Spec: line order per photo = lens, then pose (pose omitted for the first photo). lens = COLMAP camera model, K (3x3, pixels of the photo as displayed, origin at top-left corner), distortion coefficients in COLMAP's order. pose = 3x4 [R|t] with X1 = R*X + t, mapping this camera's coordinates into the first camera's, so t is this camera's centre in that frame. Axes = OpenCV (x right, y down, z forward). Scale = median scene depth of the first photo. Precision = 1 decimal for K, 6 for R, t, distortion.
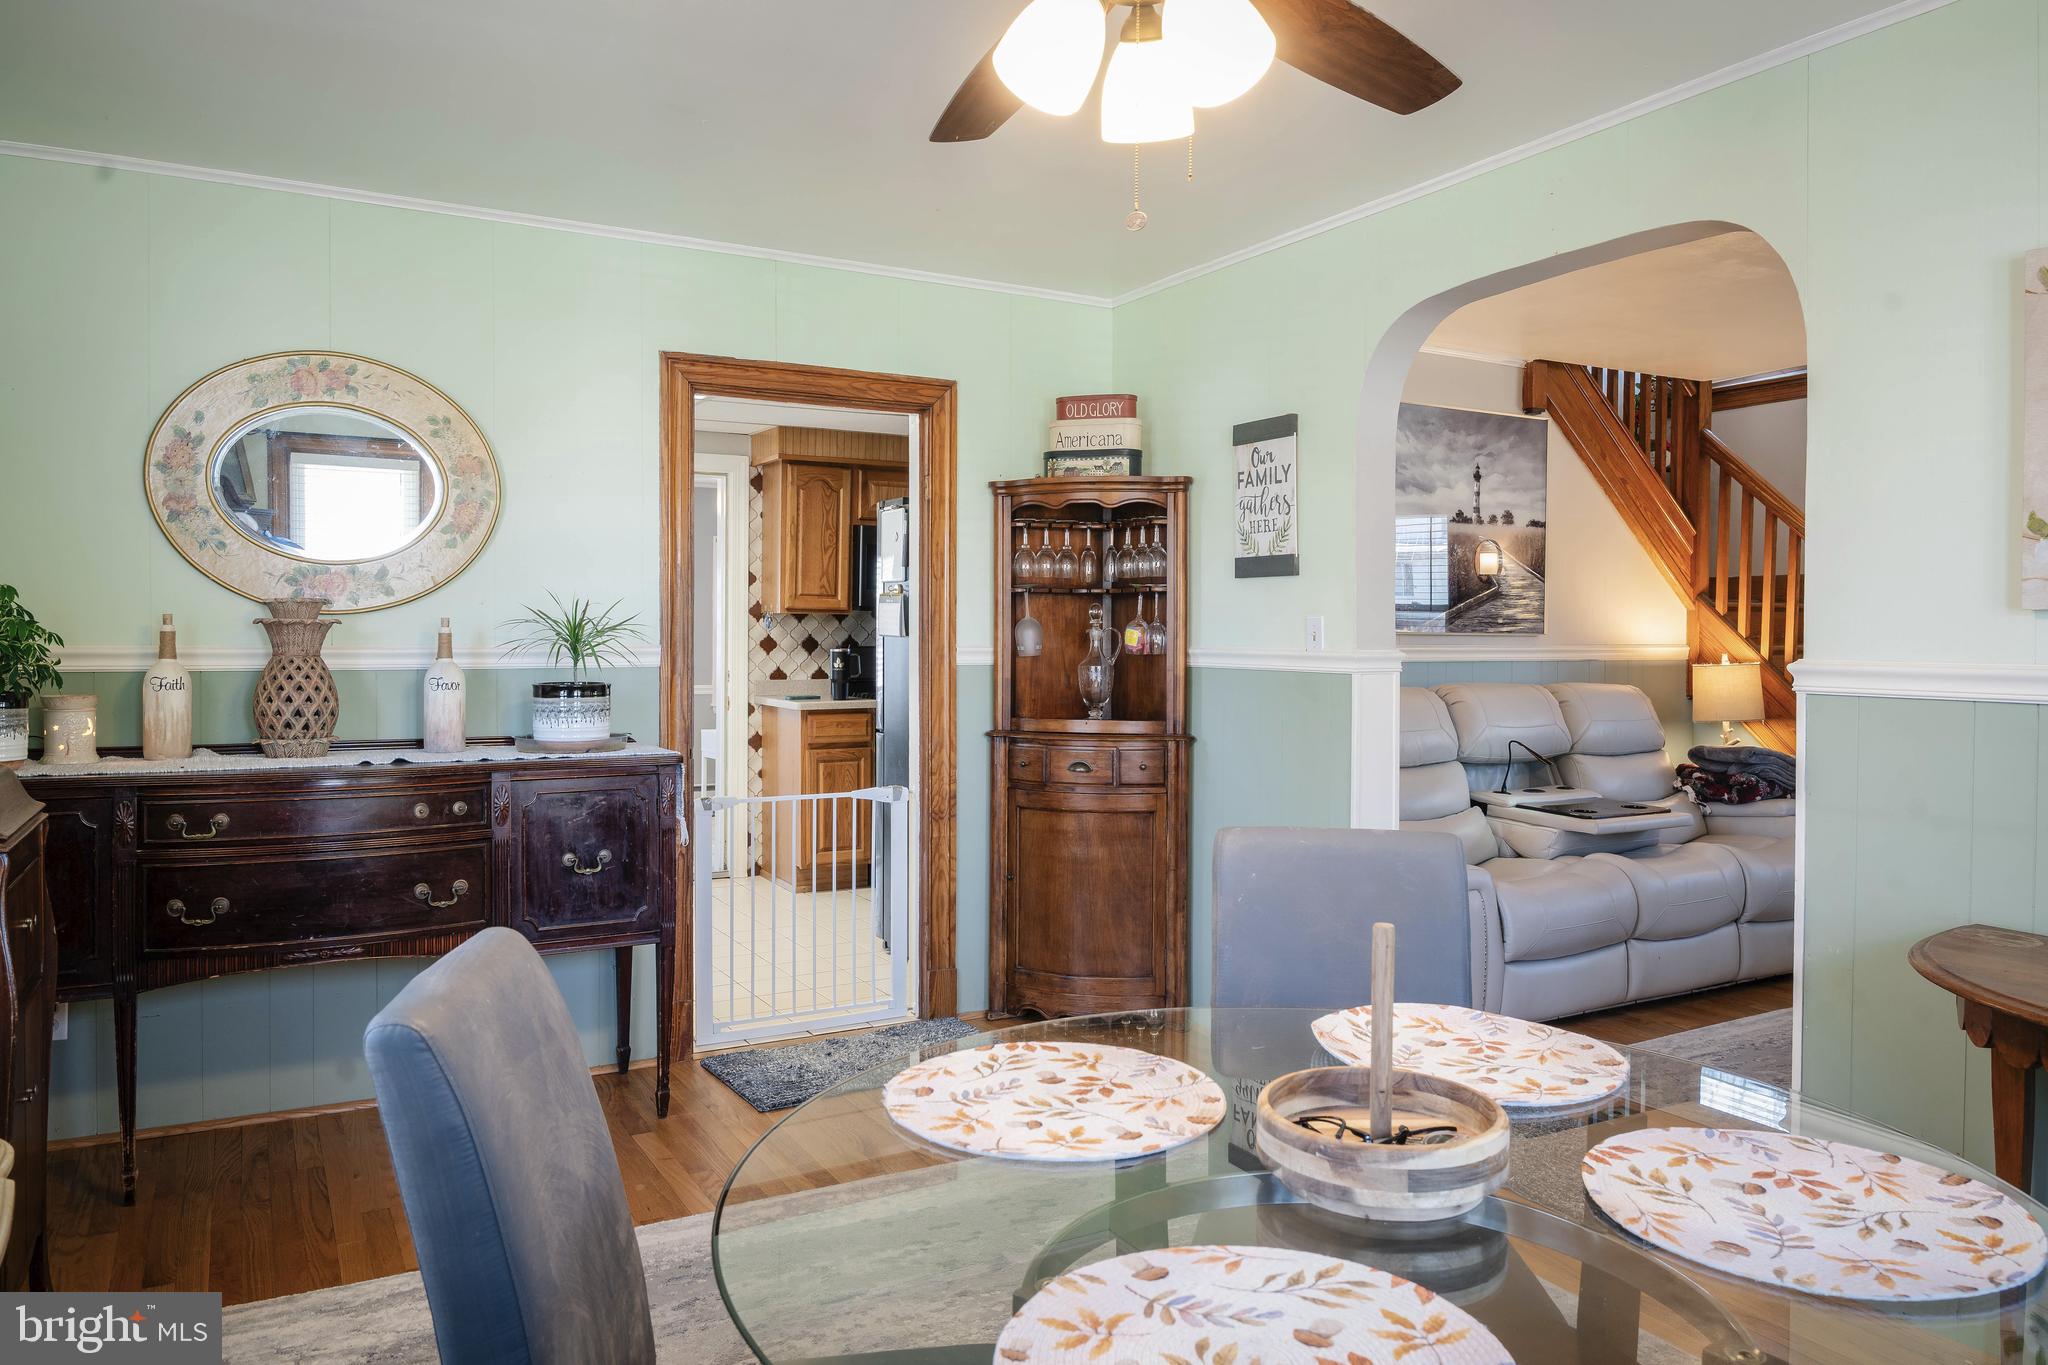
lens RADIAL K [[1425.8, 0, 1022.8], [0, 1425.8, 653.9], [0, 0, 1]] dist [0.001757, -0.001120]
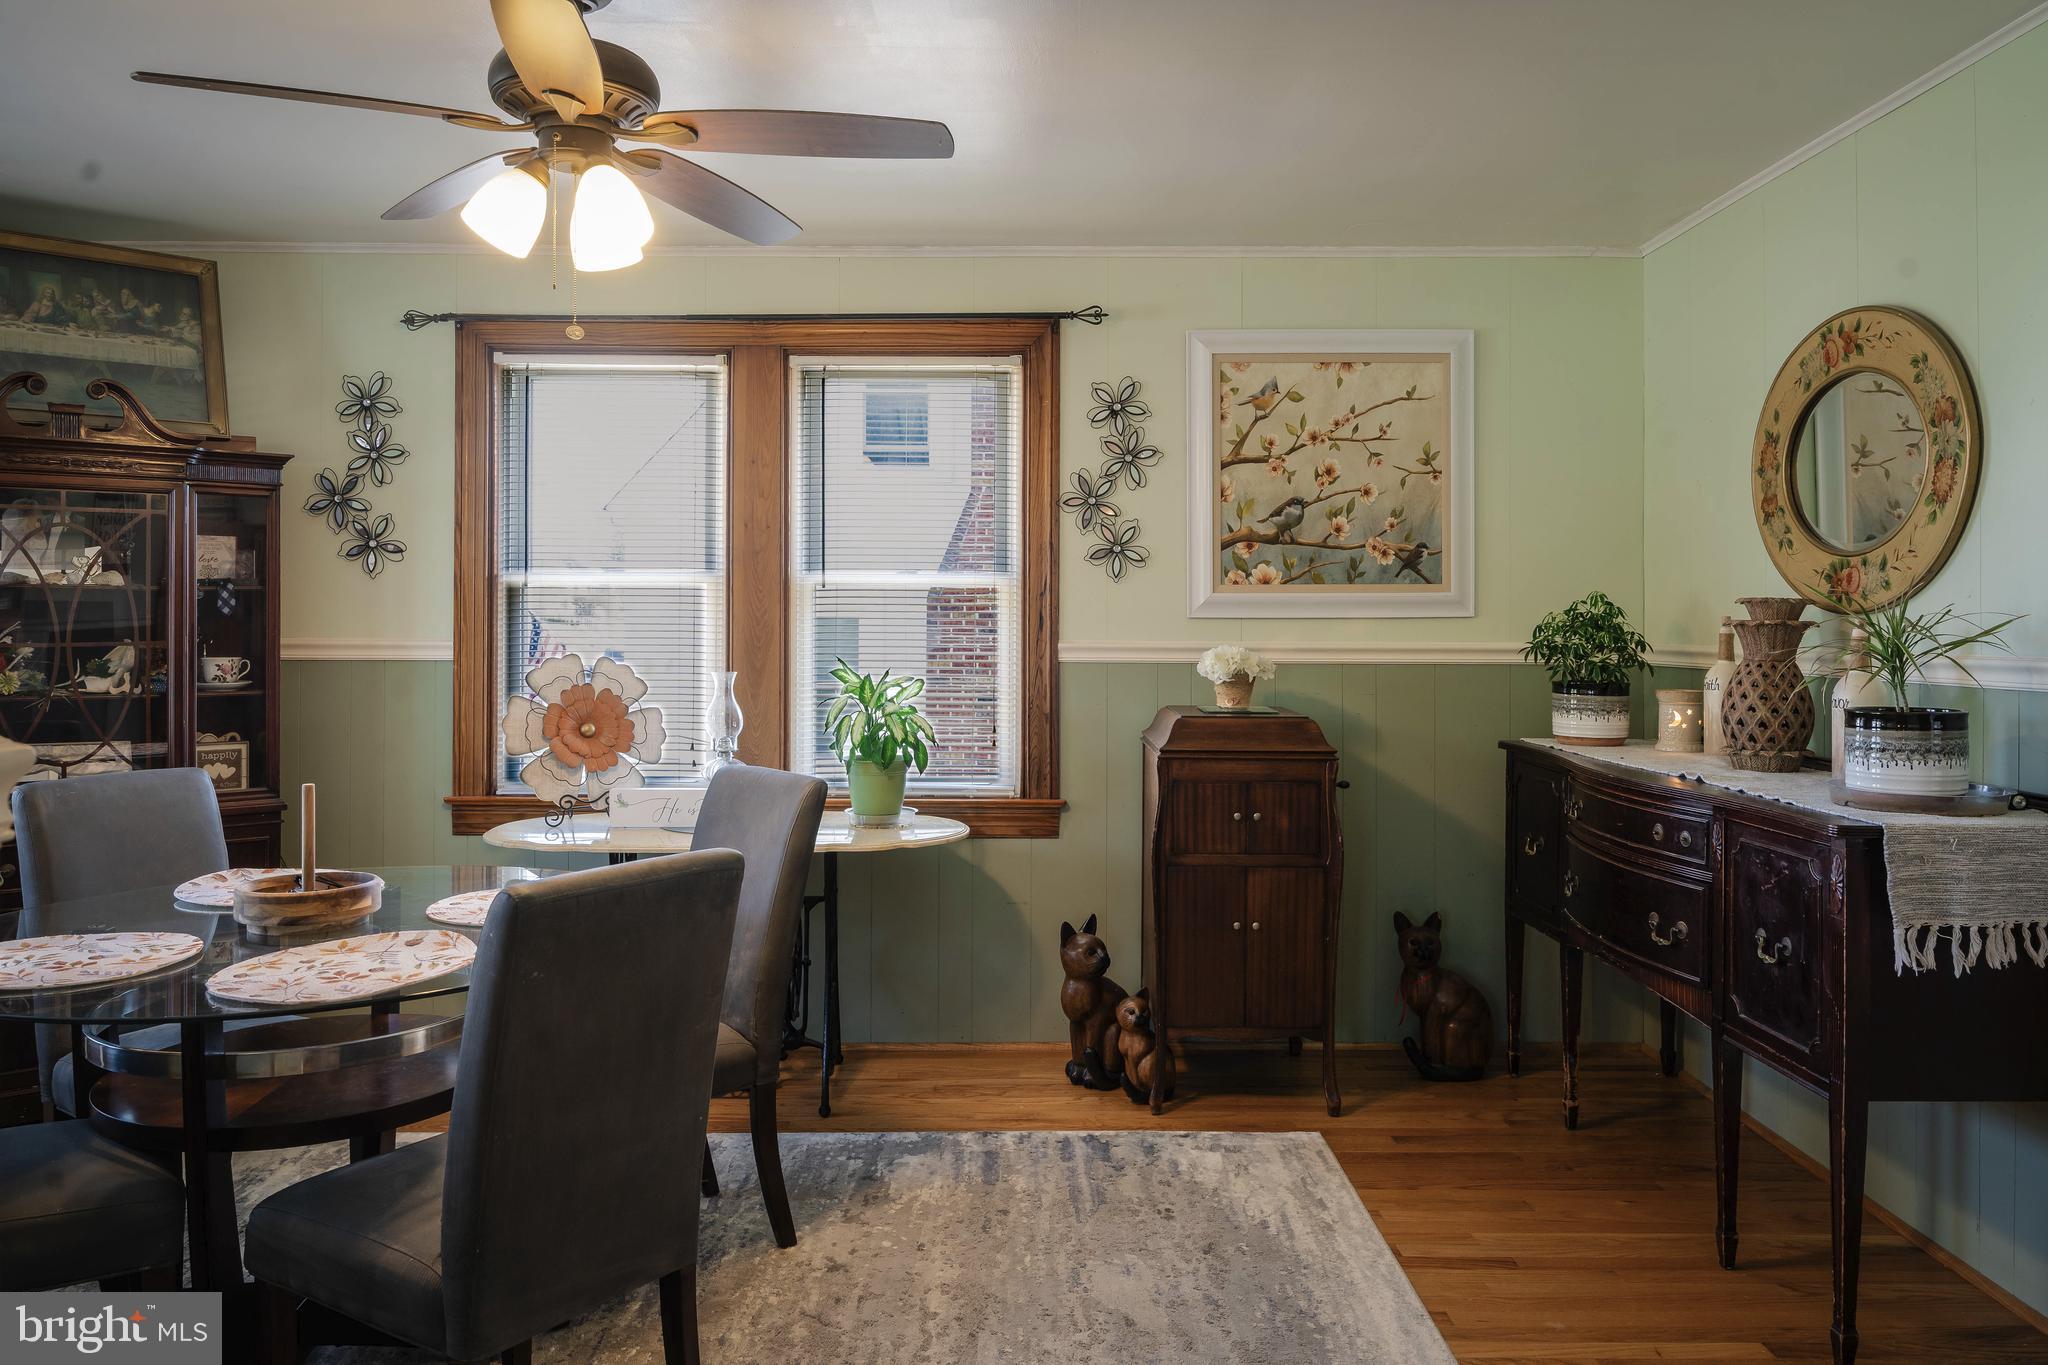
lens RADIAL K [[1458.9, 0, 1022.2], [0, 1458.9, 612.2], [0, 0, 1]] dist [0.002747, -0.000455]
pose [[-0.499928, -0.012251, -0.865980, 0.602970], [-0.019183, 0.999811, -0.003070, -0.019645], [0.865855, 0.015077, -0.500068, 1.154755]]
